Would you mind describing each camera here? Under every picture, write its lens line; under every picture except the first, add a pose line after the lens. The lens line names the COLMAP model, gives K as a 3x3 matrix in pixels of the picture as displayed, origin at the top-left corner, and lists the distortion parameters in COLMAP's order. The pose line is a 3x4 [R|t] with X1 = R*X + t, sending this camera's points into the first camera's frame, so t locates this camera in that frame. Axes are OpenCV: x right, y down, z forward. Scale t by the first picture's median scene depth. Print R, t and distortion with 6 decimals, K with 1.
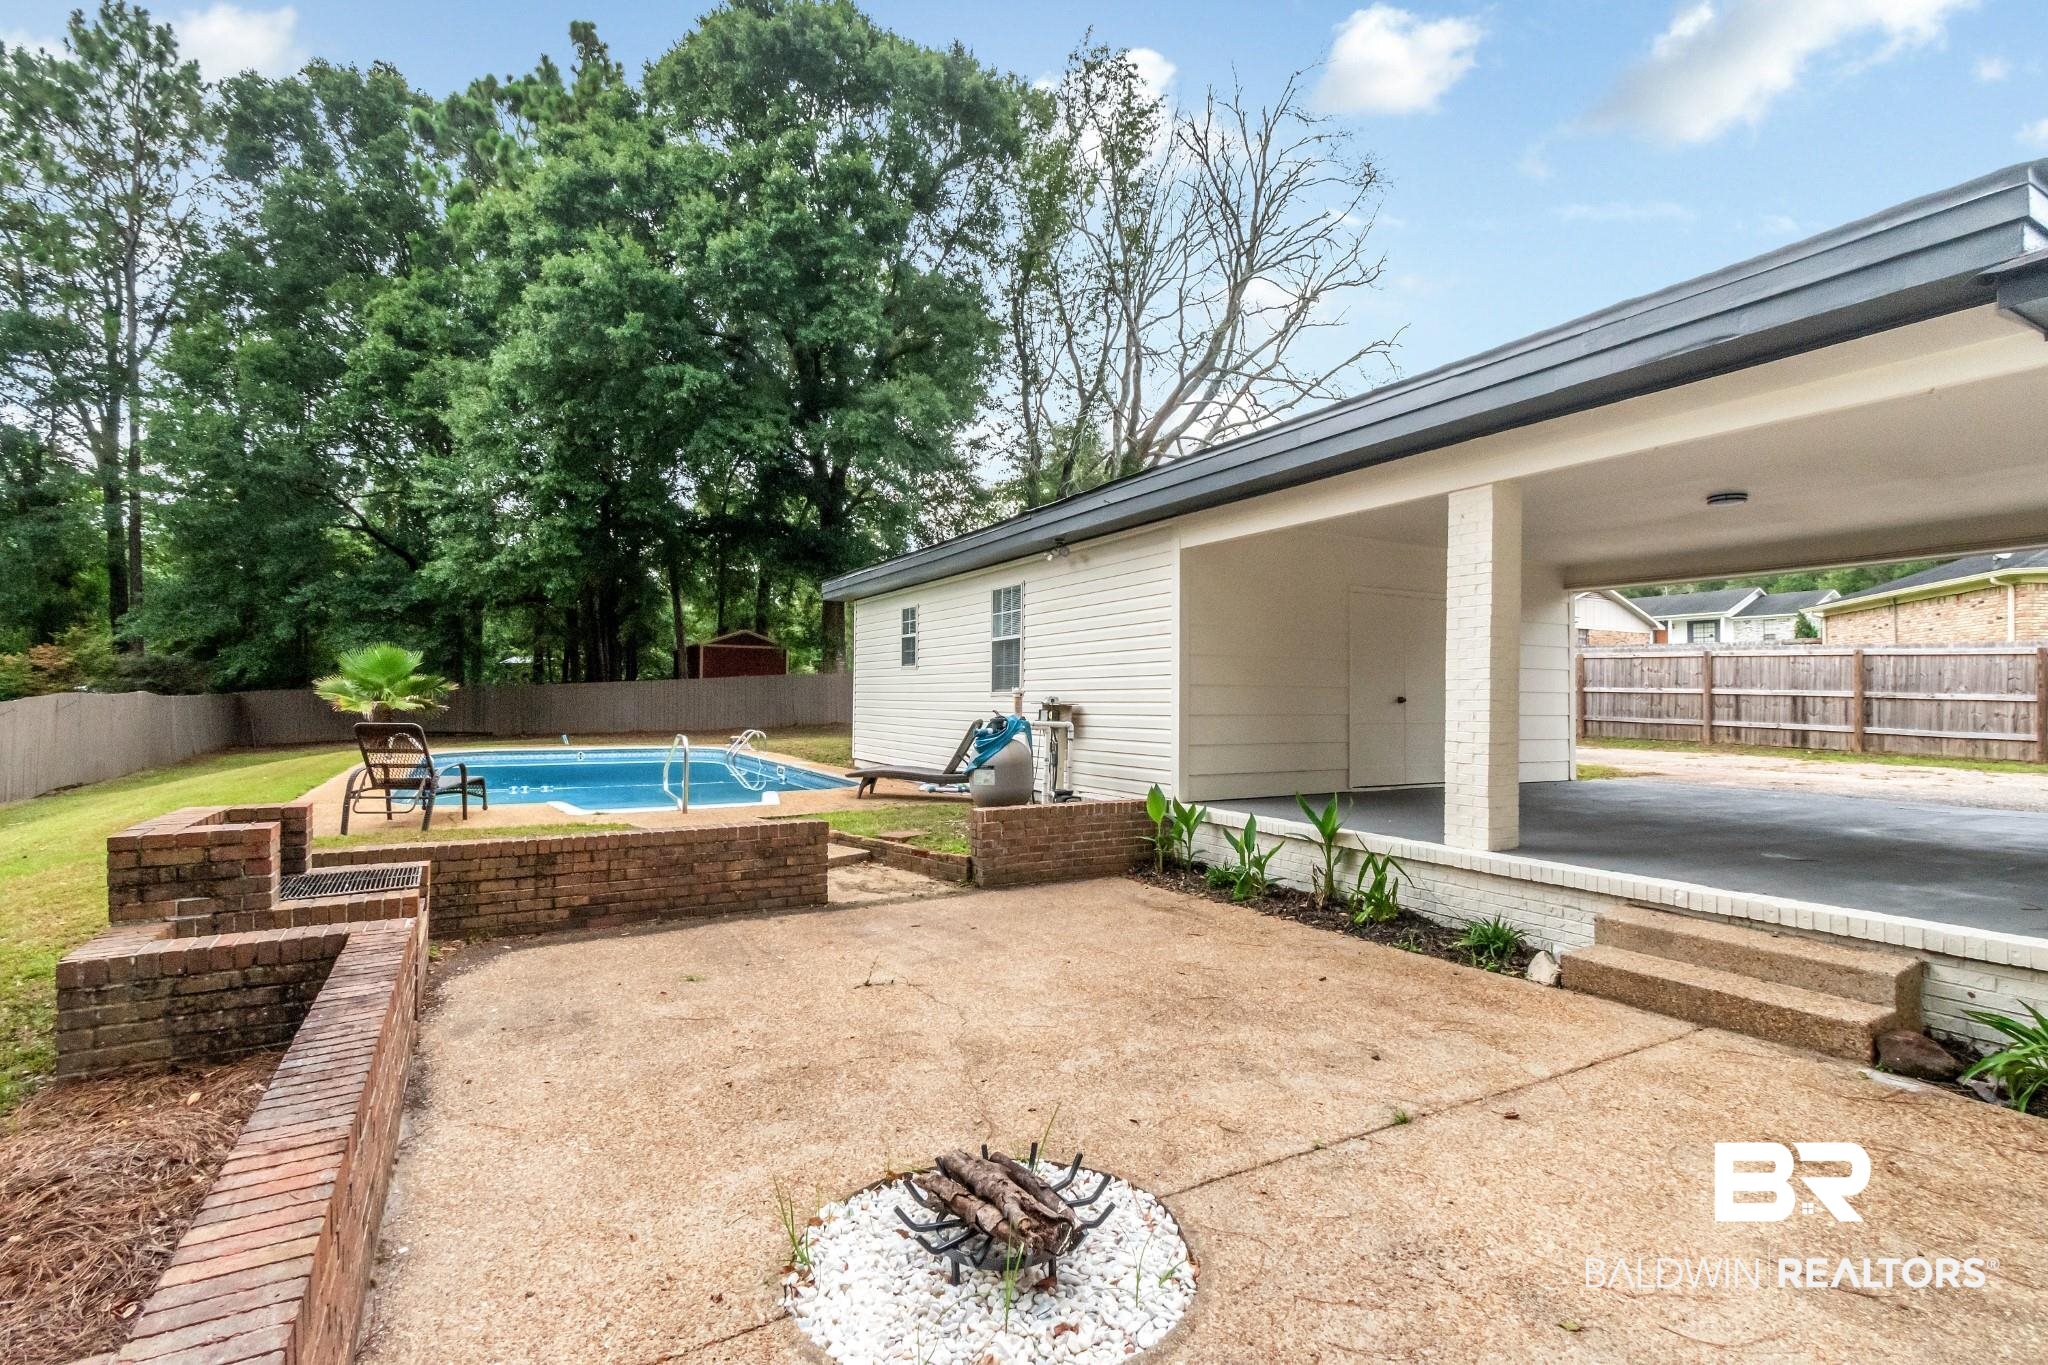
lens RADIAL K [[941.9, 0, 1022.7], [0, 941.9, 686.6], [0, 0, 1]] dist [0.007705, -0.002334]
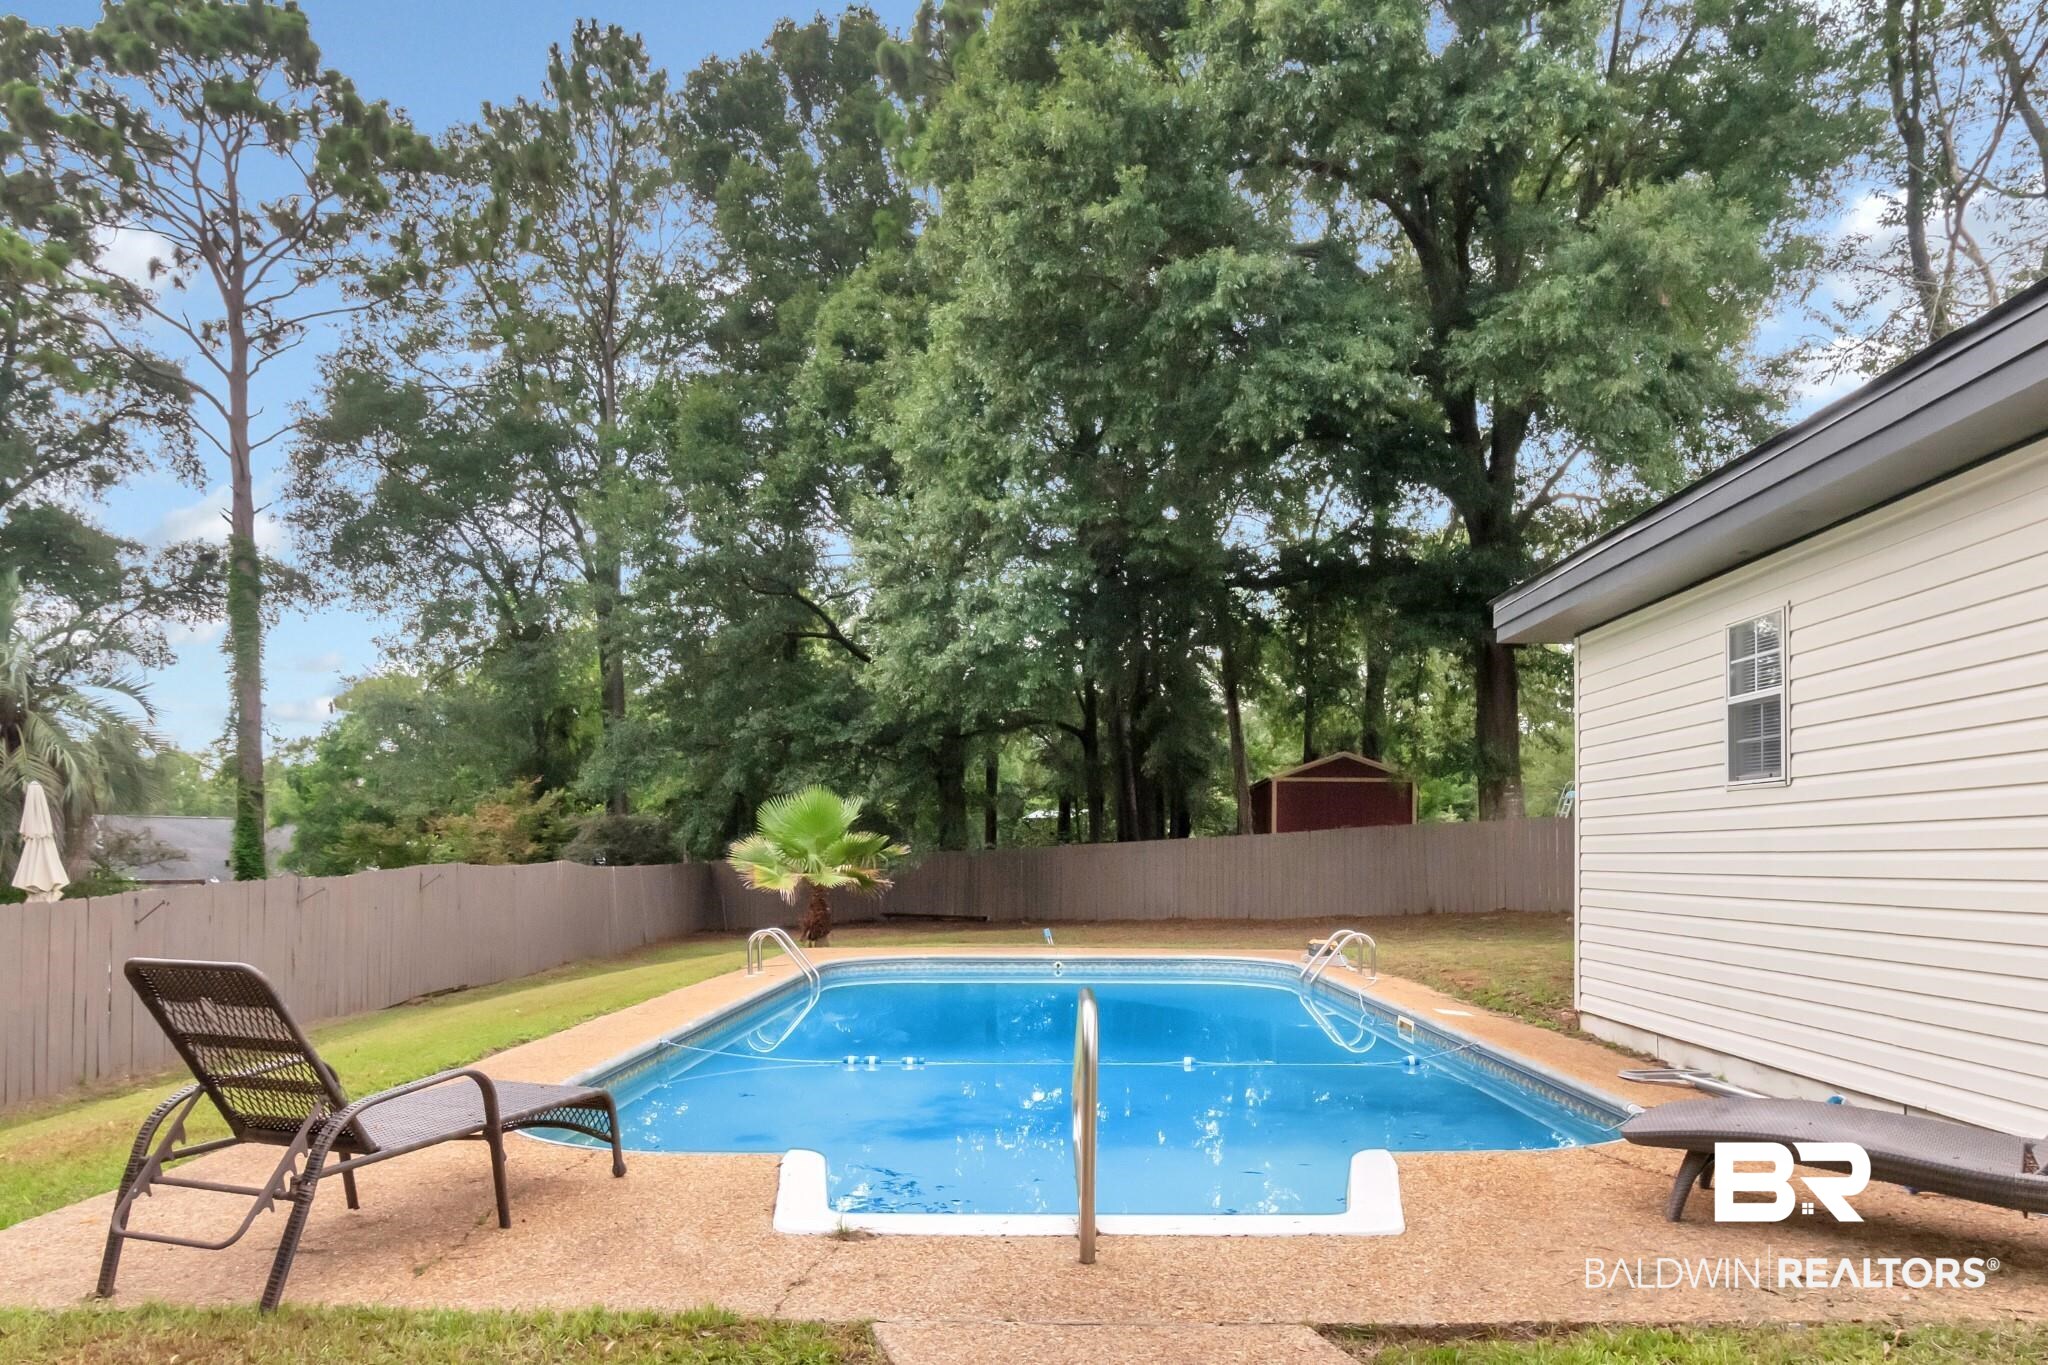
lens RADIAL K [[1349.0, 0, 1066.8], [0, 1349.0, 840.6], [0, 0, 1]] dist [0.005541, 0.001283]
pose [[0.879466, -0.013839, -0.475761, -0.061642], [0.011781, 0.999904, -0.007308, 0.001391], [0.475816, 0.000823, 0.879544, 0.239686]]
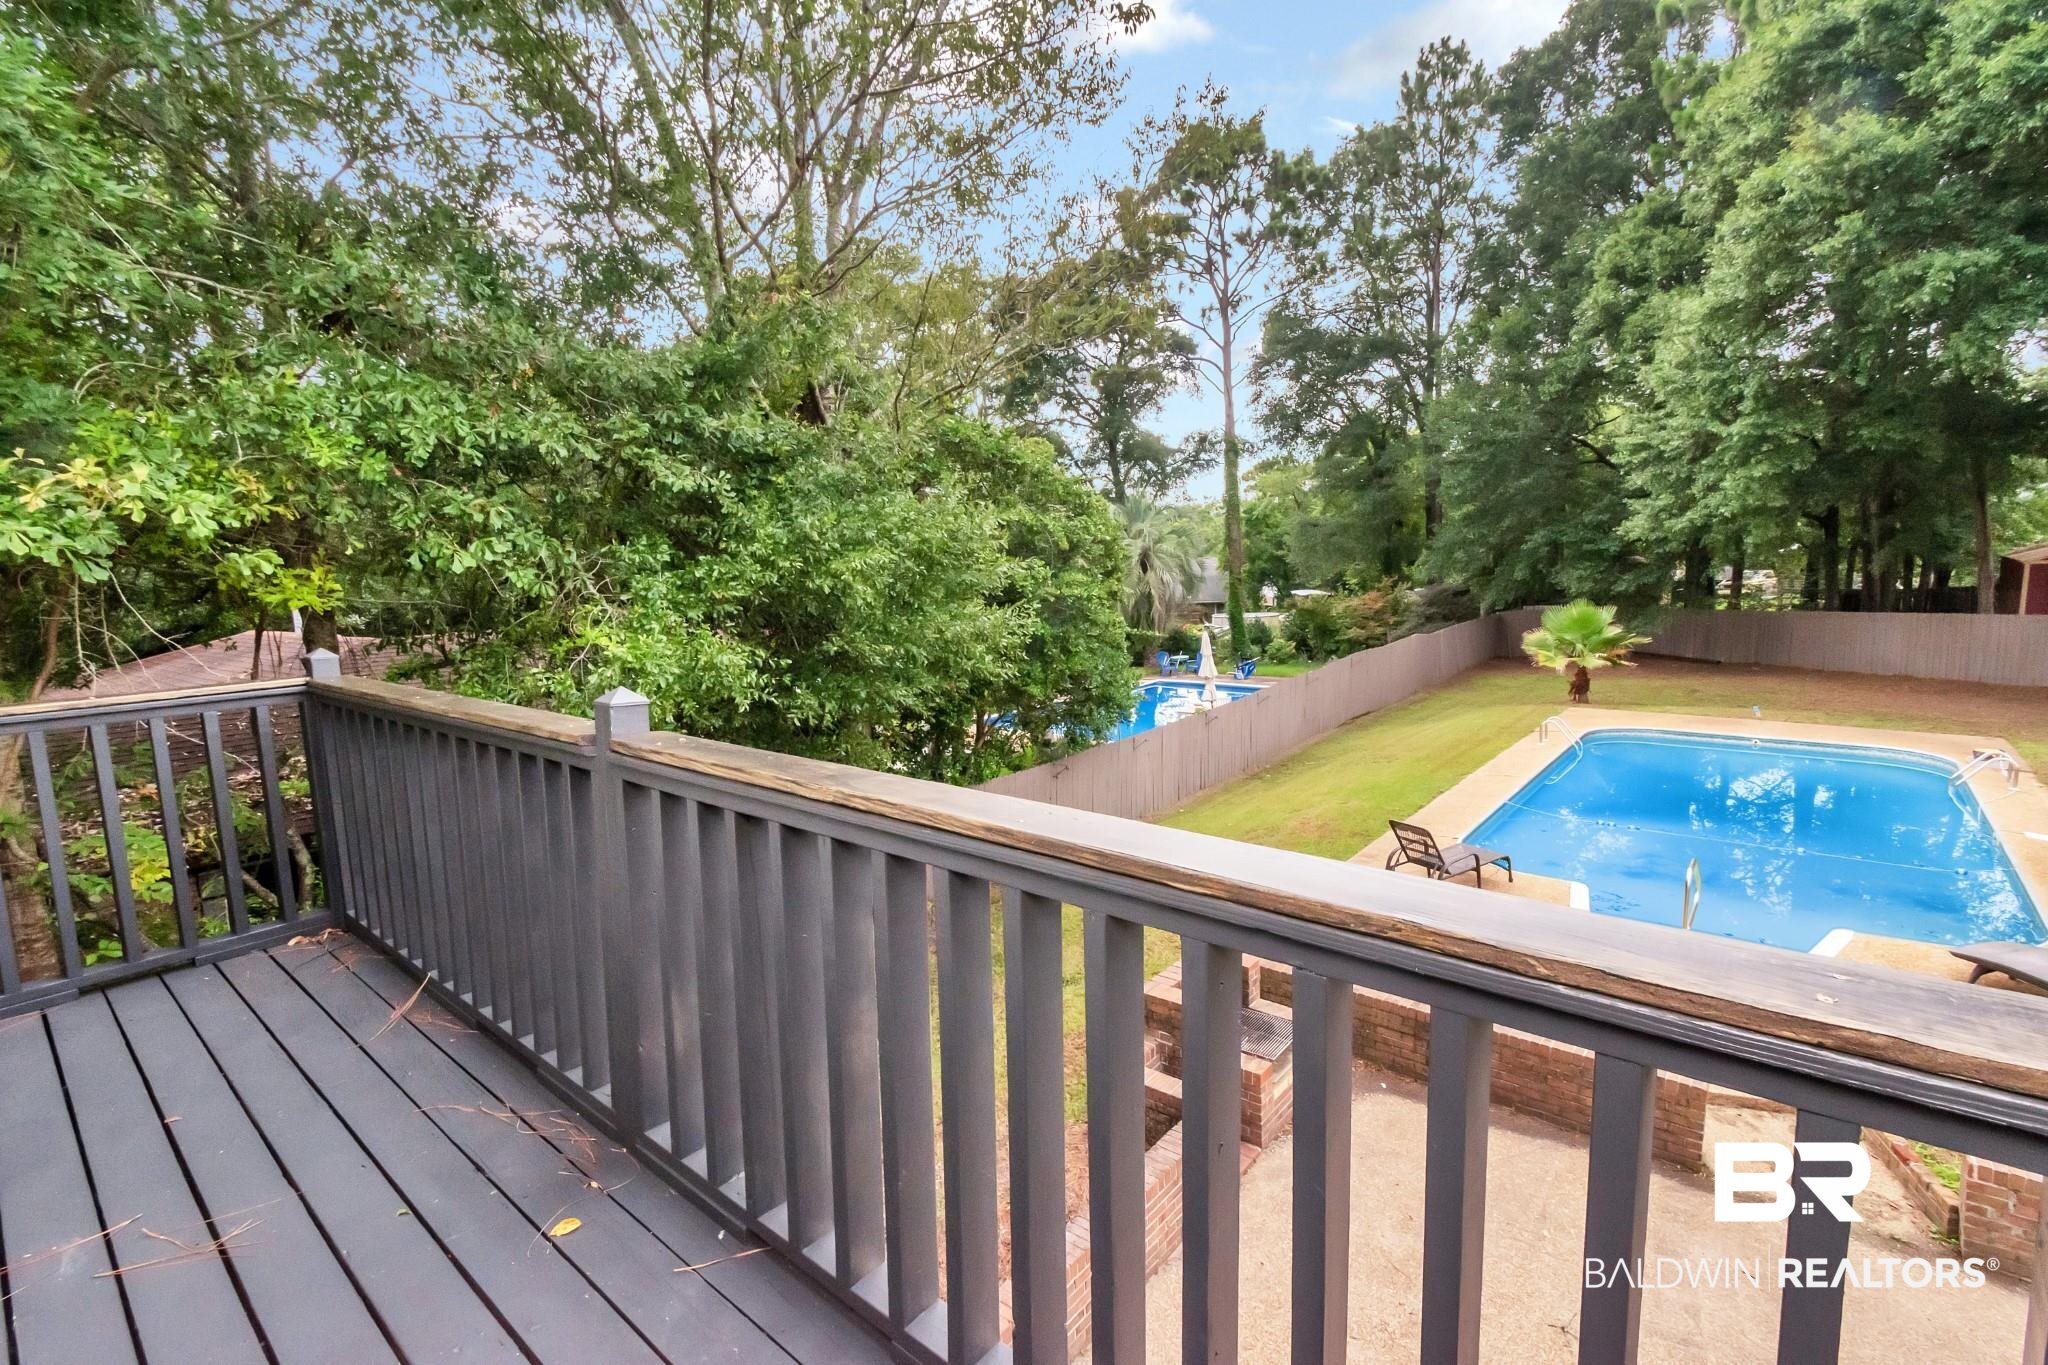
lens RADIAL K [[941.9, 0, 1024.7], [0, 941.9, 682.2], [0, 0, 1]] dist [0.007705, -0.002334]
pose [[0.357058, 0.094204, -0.929320, 0.101832], [0.043351, 0.992158, 0.117230, -0.105133], [0.933076, -0.082145, 0.350174, 0.026939]]
